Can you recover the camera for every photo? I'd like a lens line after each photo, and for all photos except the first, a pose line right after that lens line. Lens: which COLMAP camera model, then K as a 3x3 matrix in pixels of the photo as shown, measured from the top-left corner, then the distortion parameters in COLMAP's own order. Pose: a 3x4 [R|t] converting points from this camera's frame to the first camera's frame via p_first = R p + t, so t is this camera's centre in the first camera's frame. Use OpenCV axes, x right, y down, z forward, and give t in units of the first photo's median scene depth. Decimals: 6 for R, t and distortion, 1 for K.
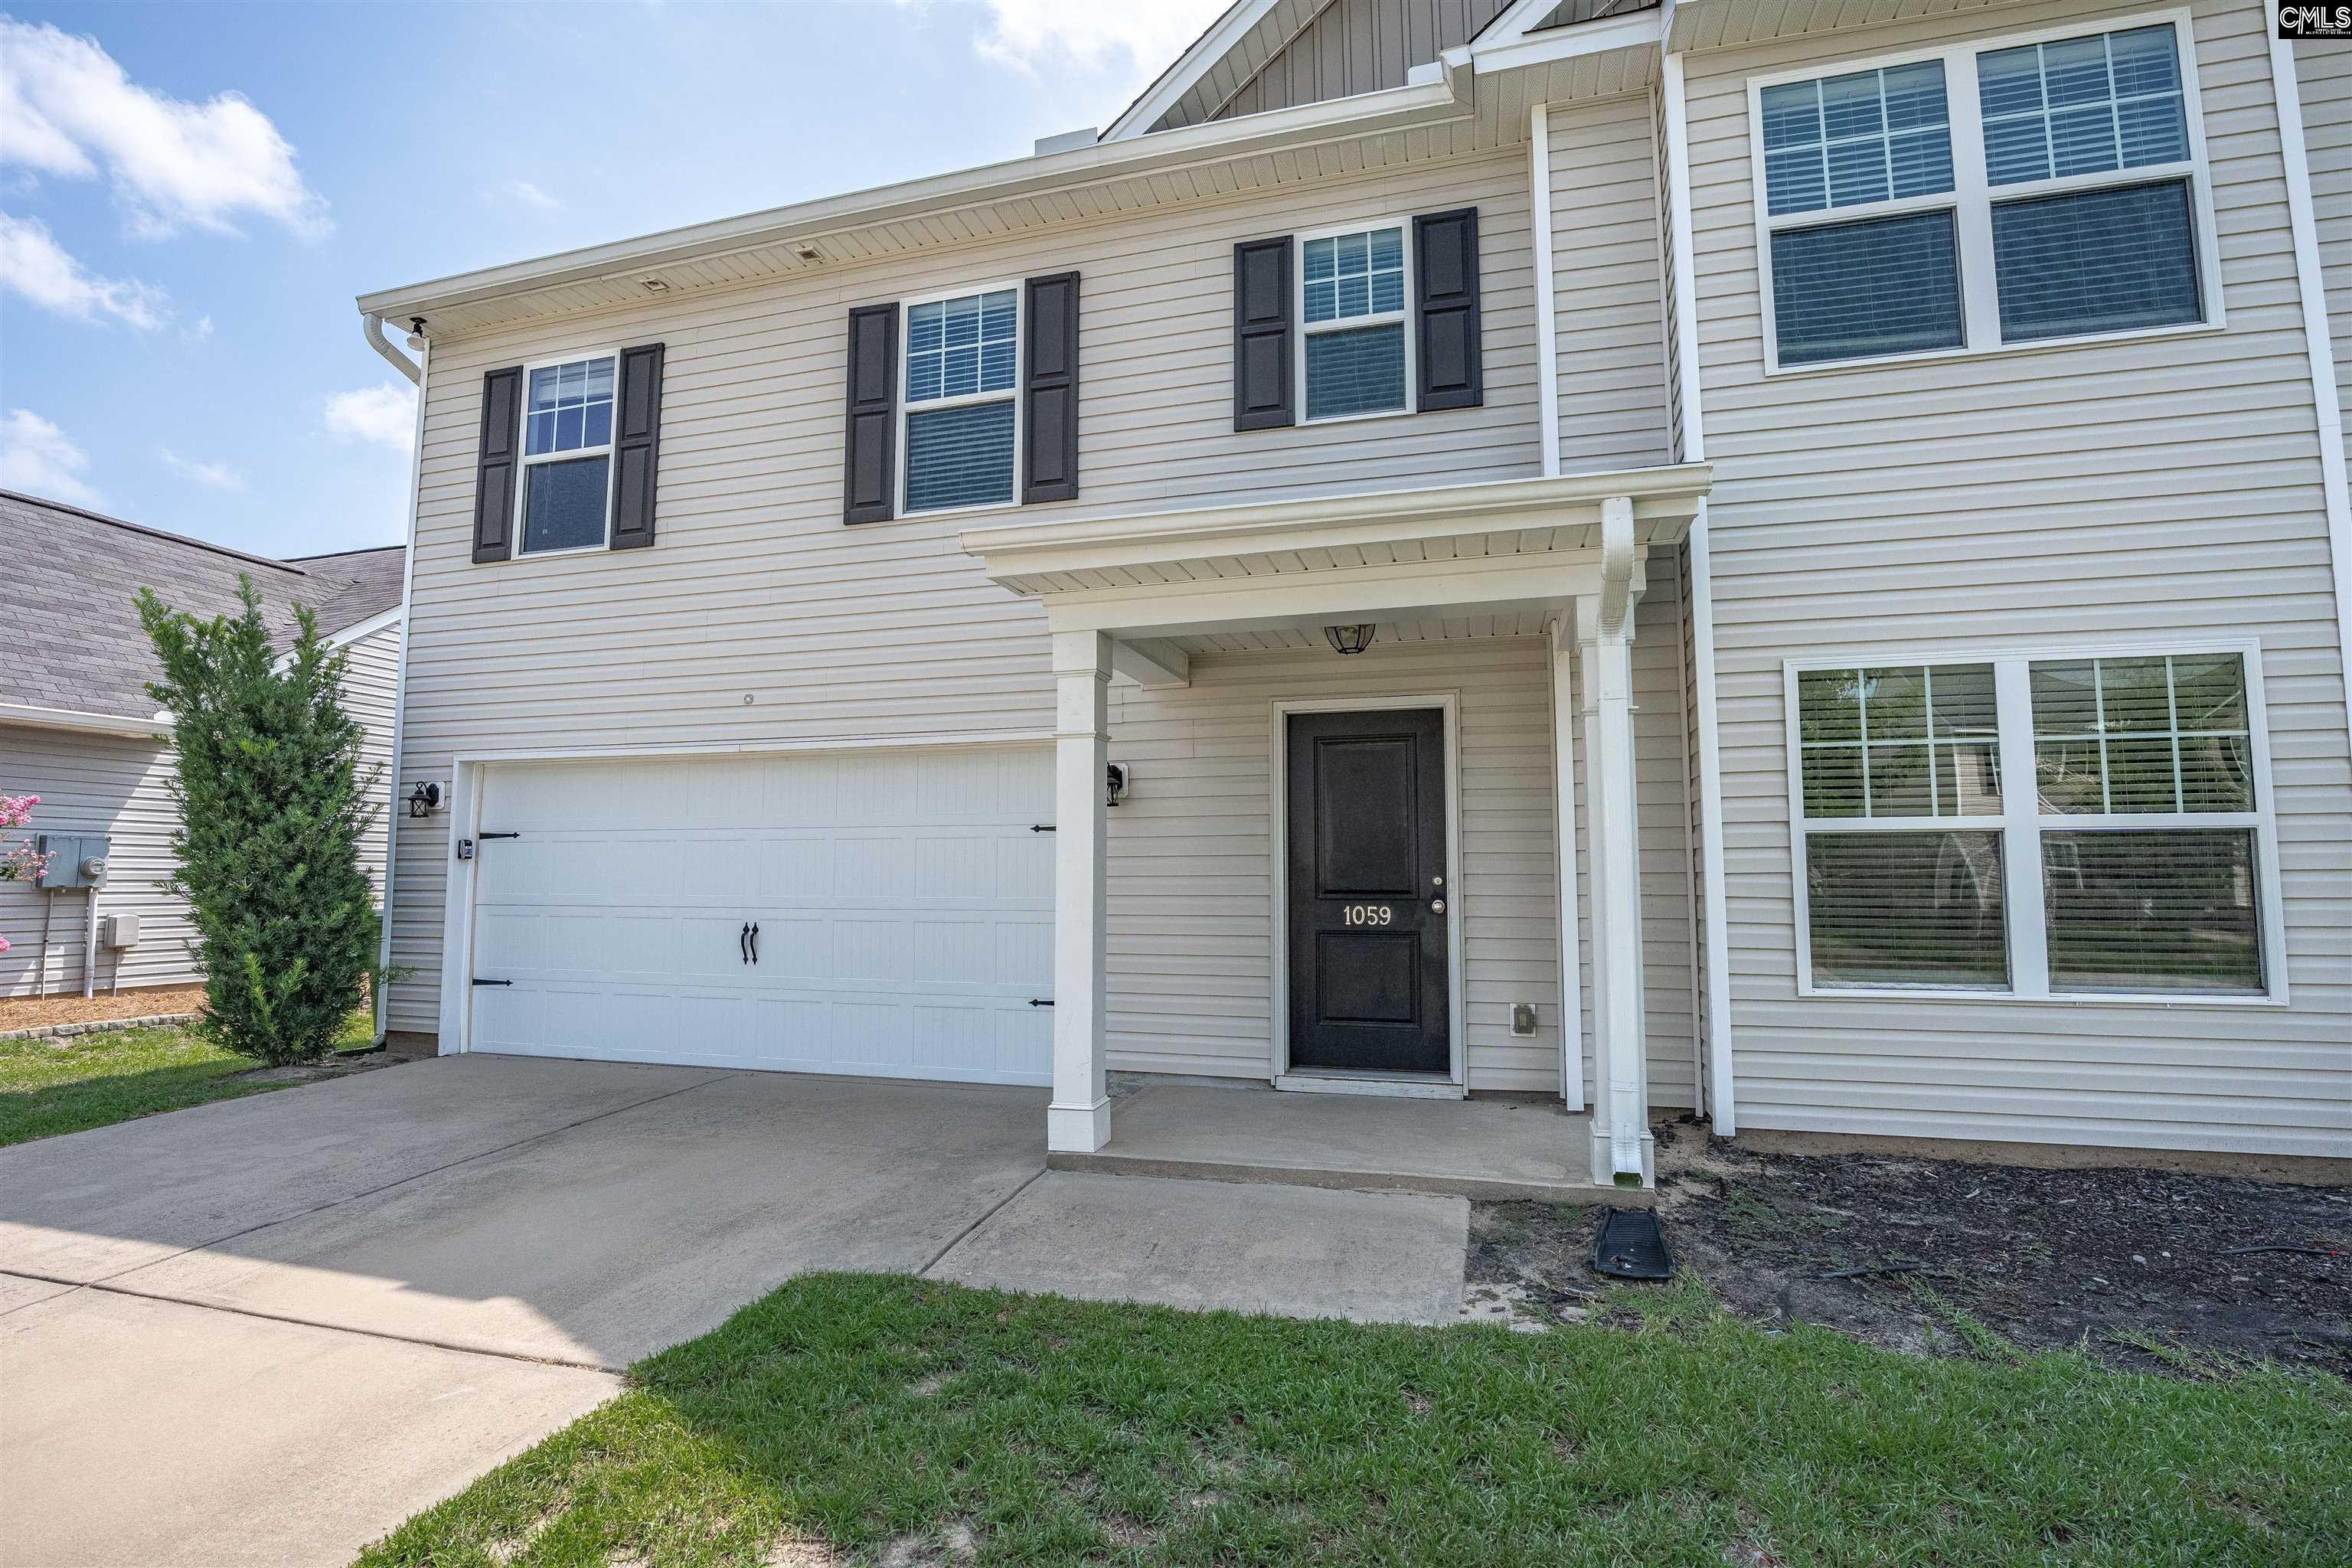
lens RADIAL K [[1104.8, 0, 1176.0], [0, 1104.8, 779.1], [0, 0, 1]] dist [-0.022498, 0.001084]
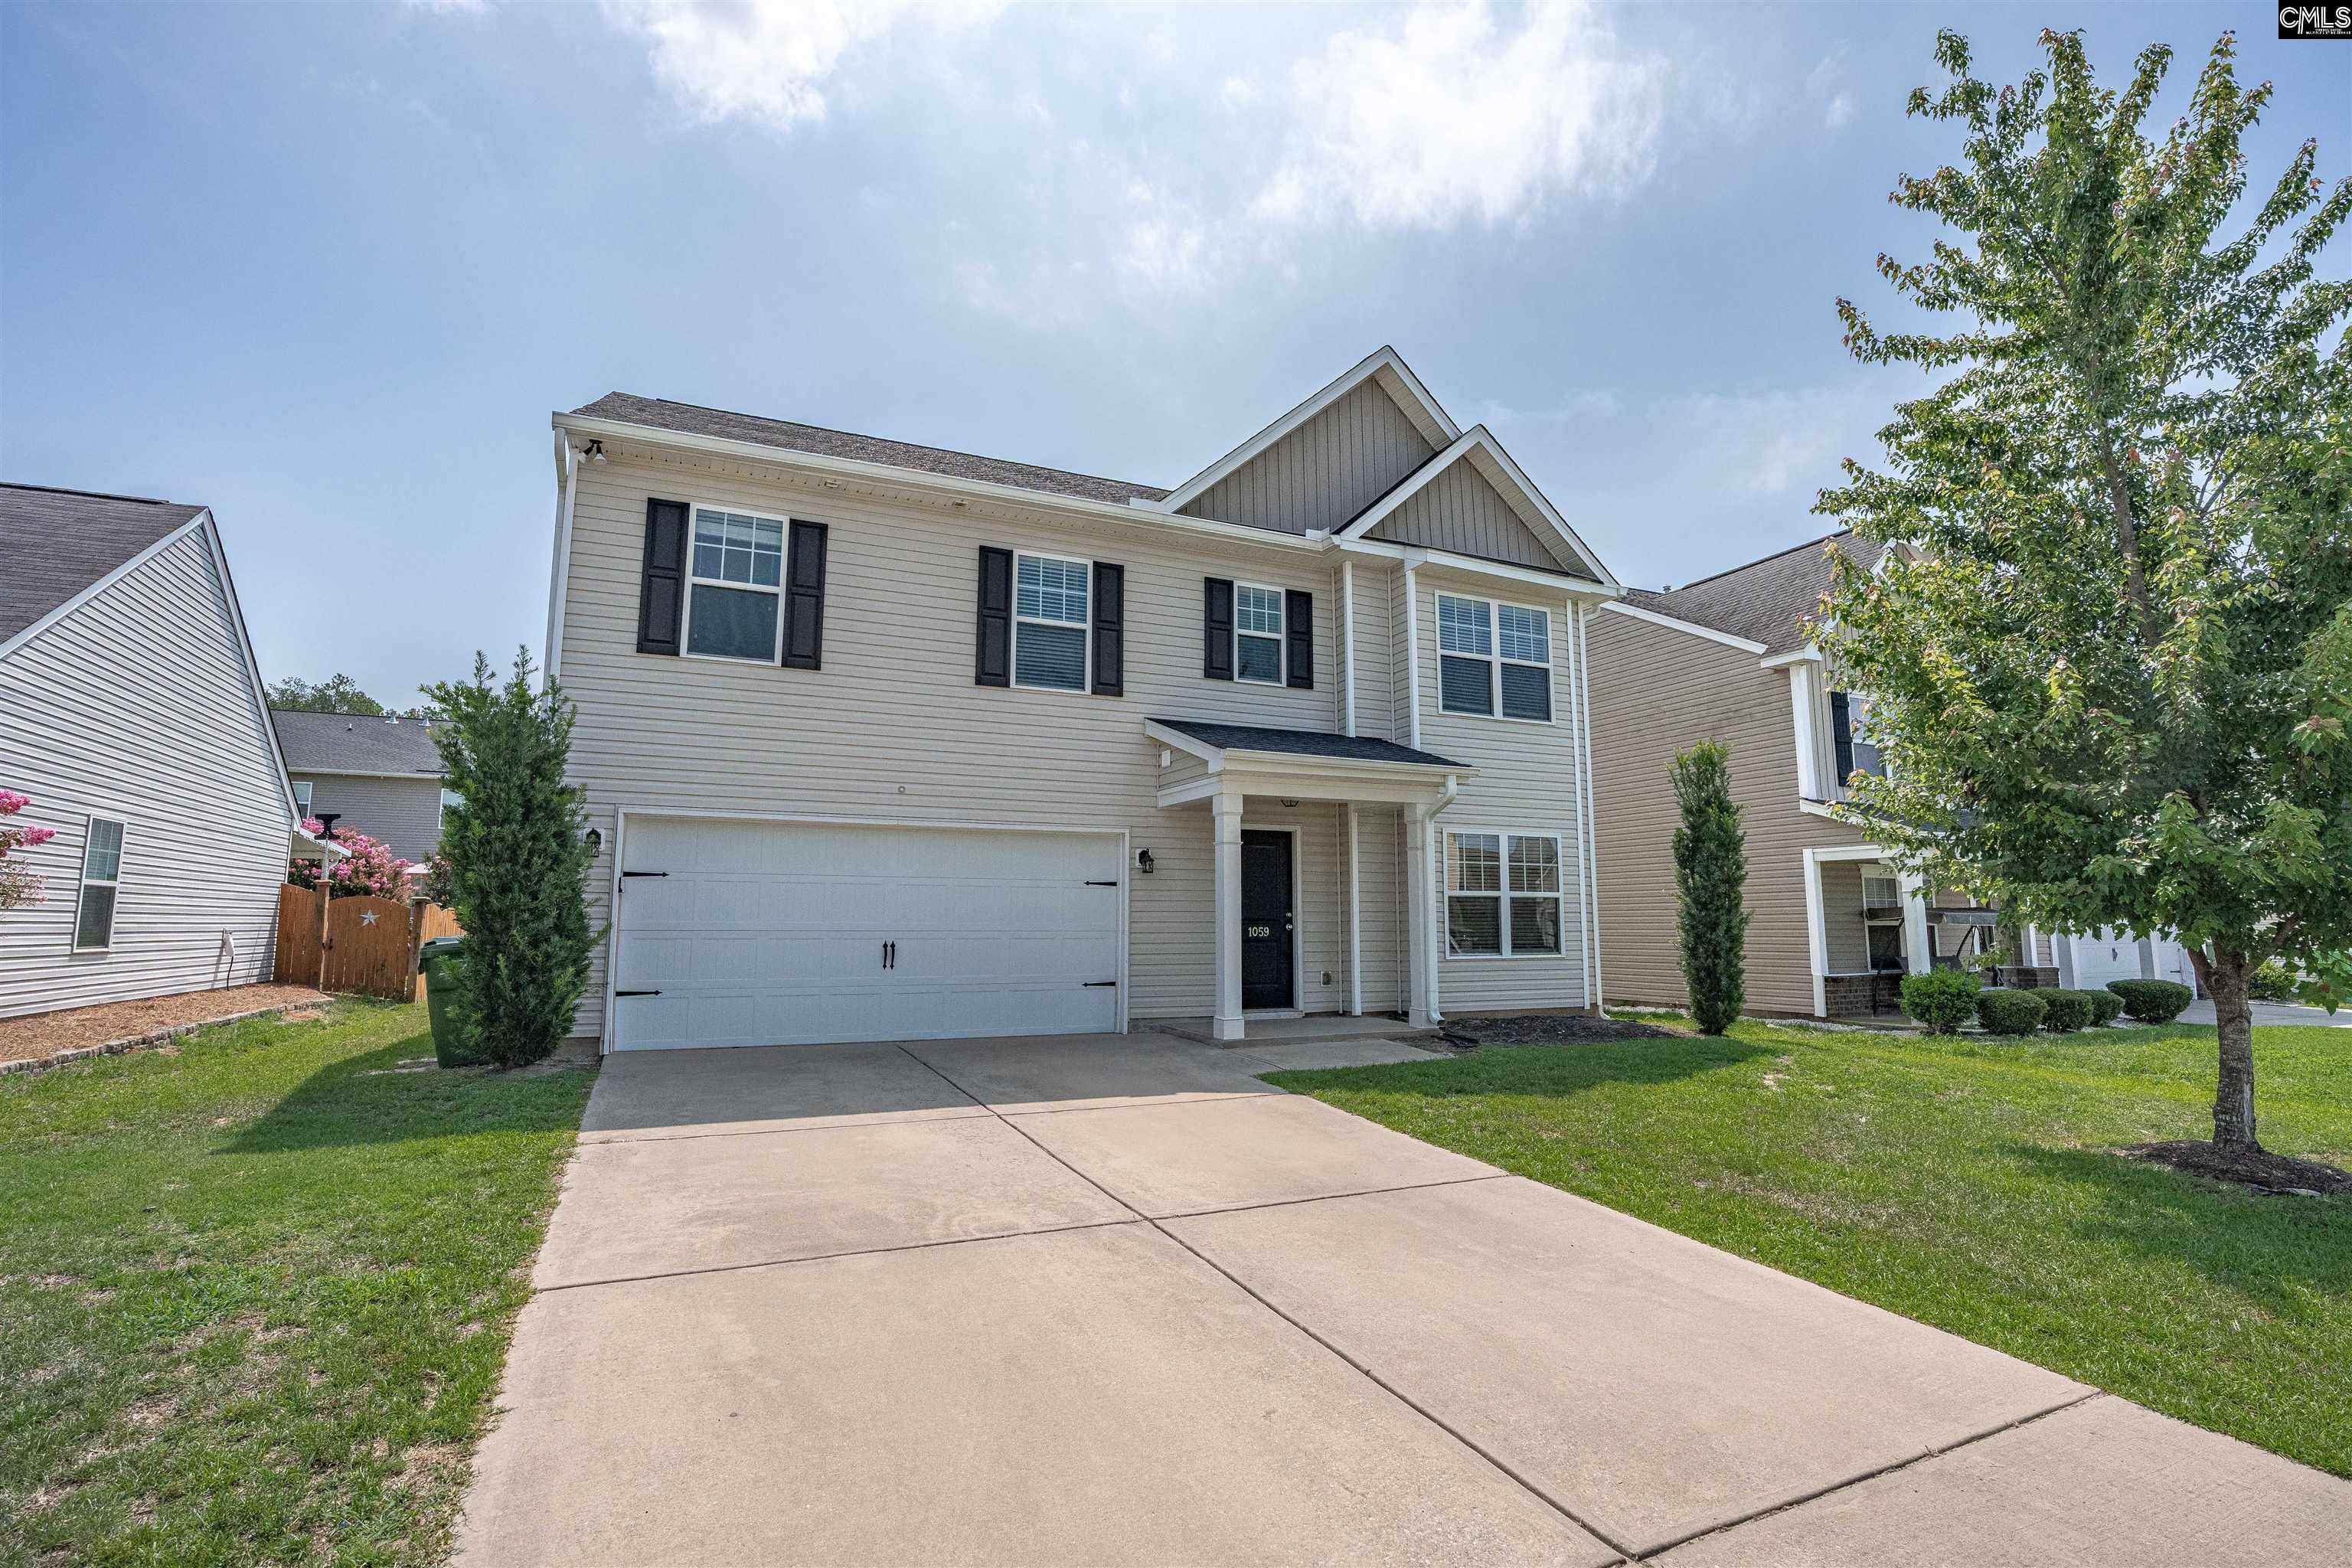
lens RADIAL K [[1104.8, 0, 1176.0], [0, 1104.8, 779.1], [0, 0, 1]] dist [-0.022498, 0.001084]
pose [[0.756587, 0.086946, 0.648087, -1.188196], [-0.060580, 0.996178, -0.062924, -0.017033], [-0.651081, 0.008346, 0.758962, -0.406773]]
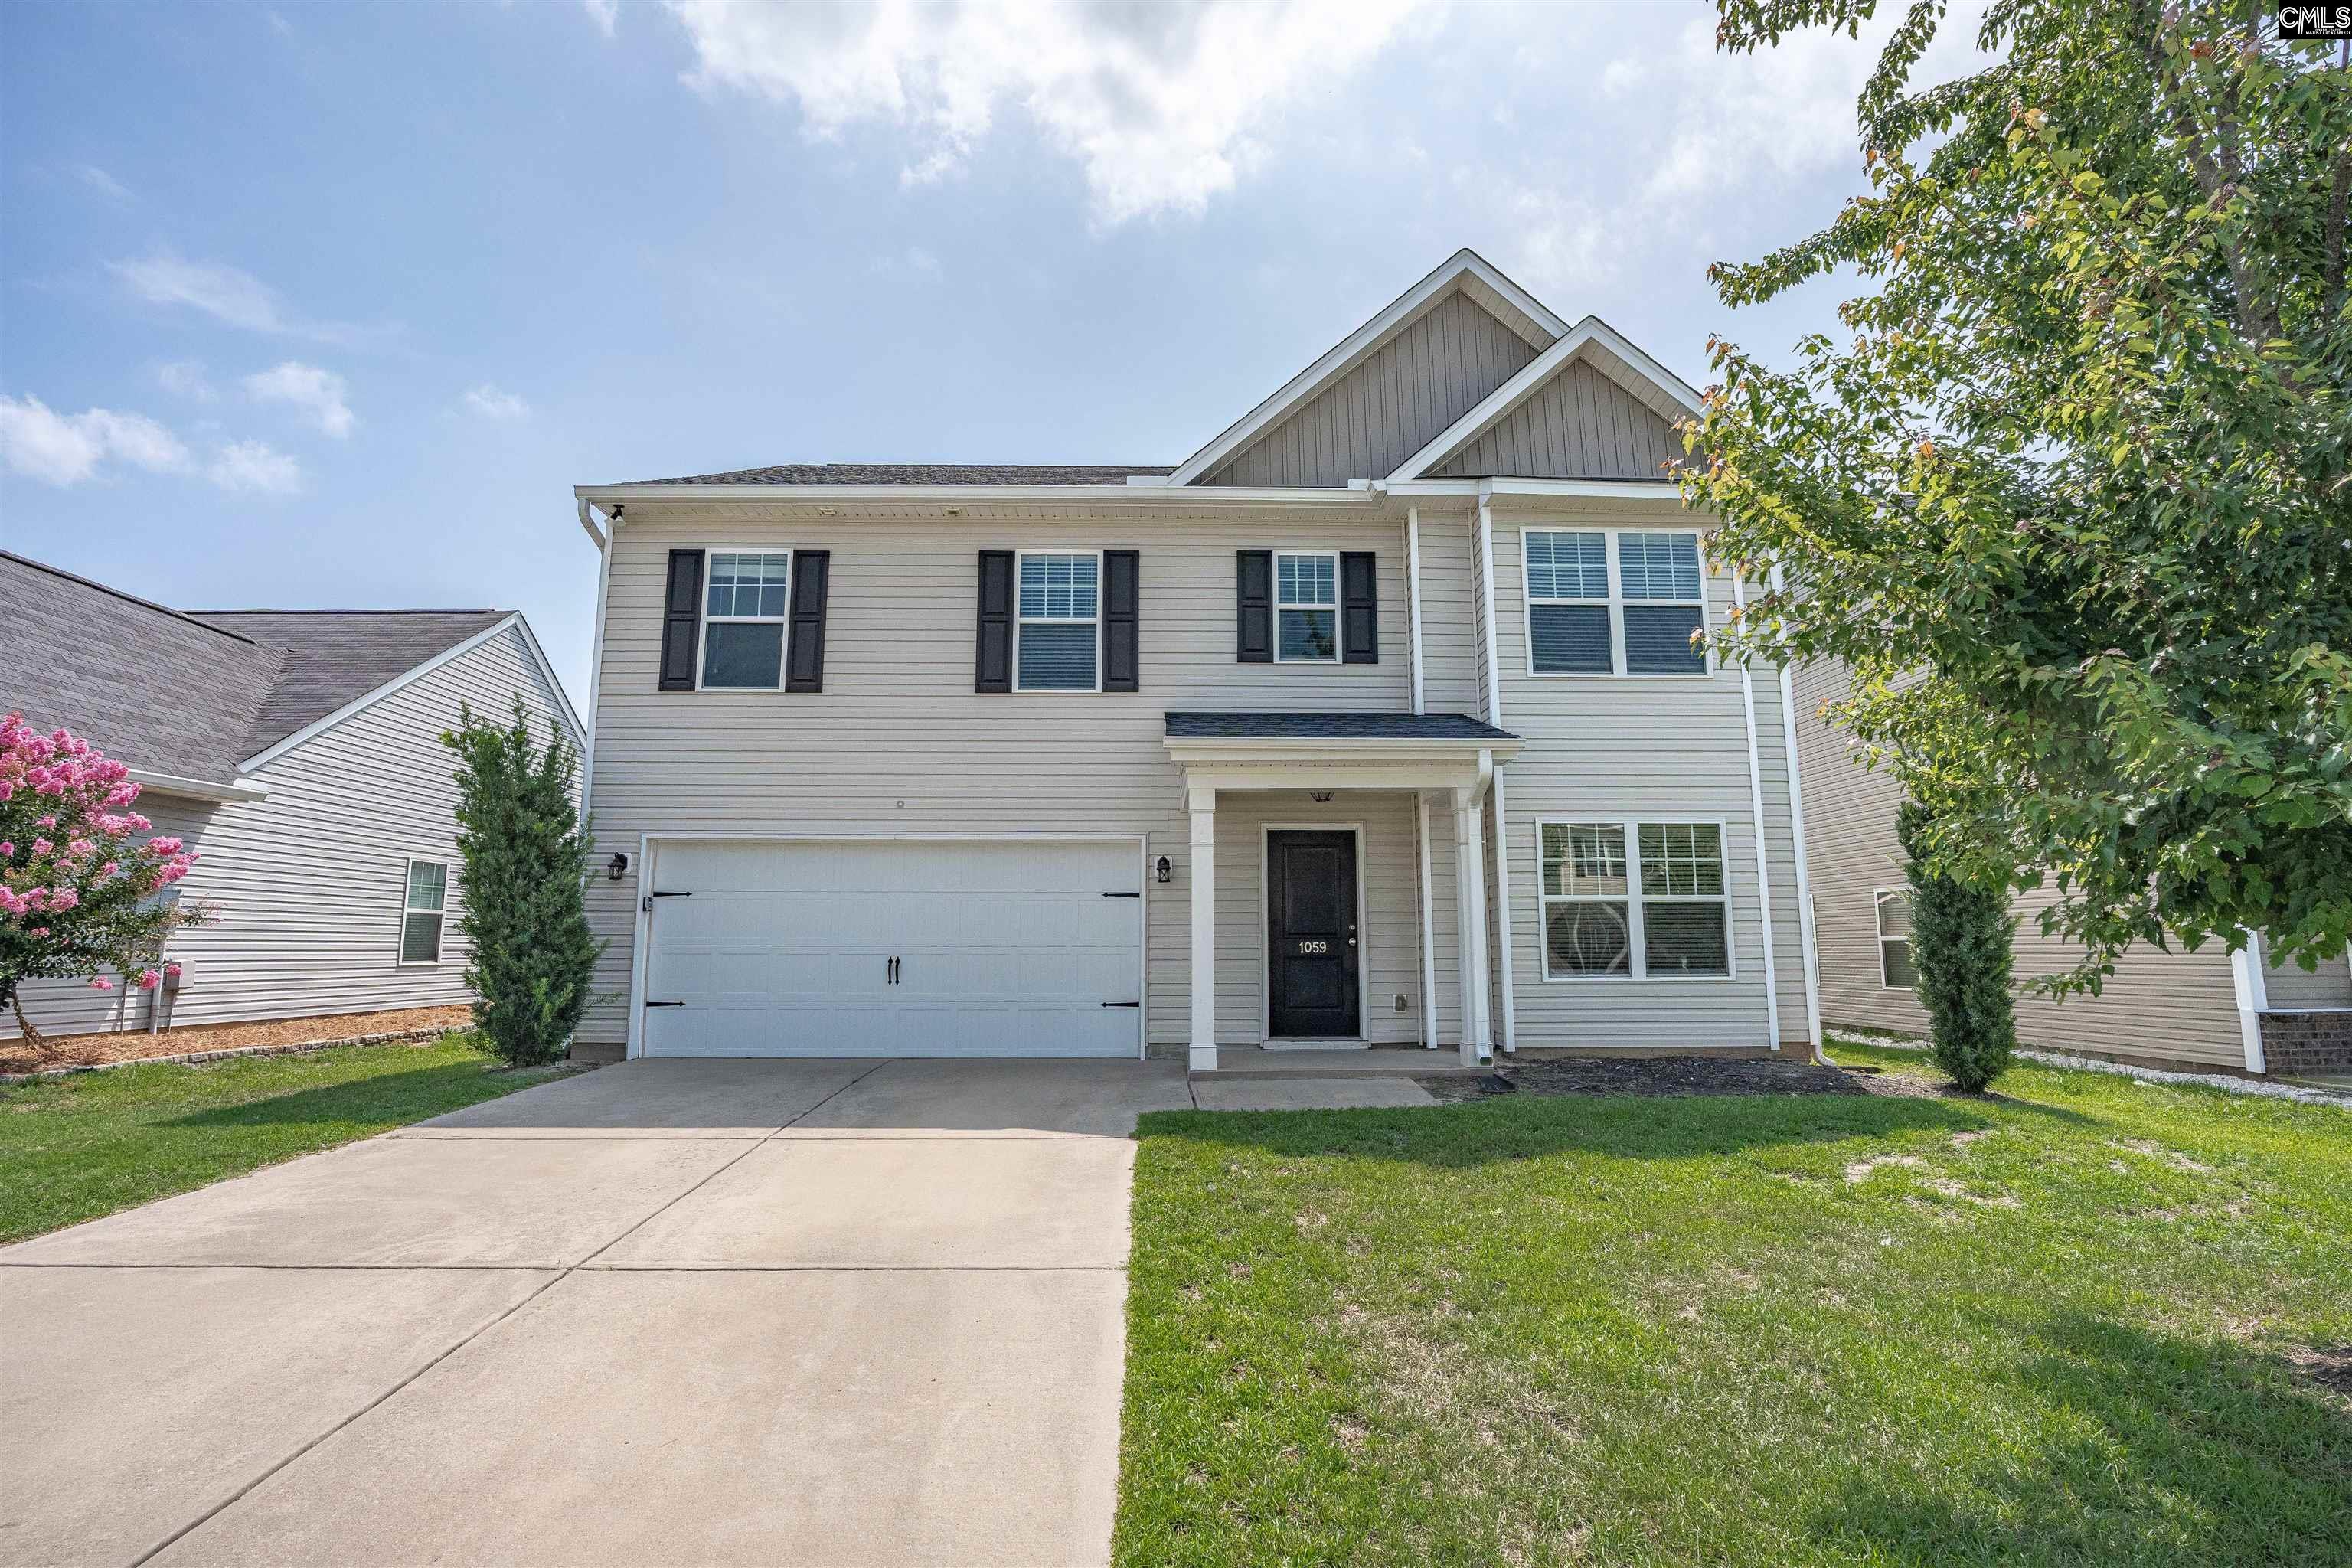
lens RADIAL K [[1098.0, 0, 1180.4], [0, 1098.0, 778.9], [0, 0, 1]] dist [-0.021673, 0.000425]
pose [[0.955124, 0.044016, 0.292917, -0.511556], [-0.026234, 0.997582, -0.064363, -0.023608], [-0.295041, 0.053790, 0.953969, -0.570540]]
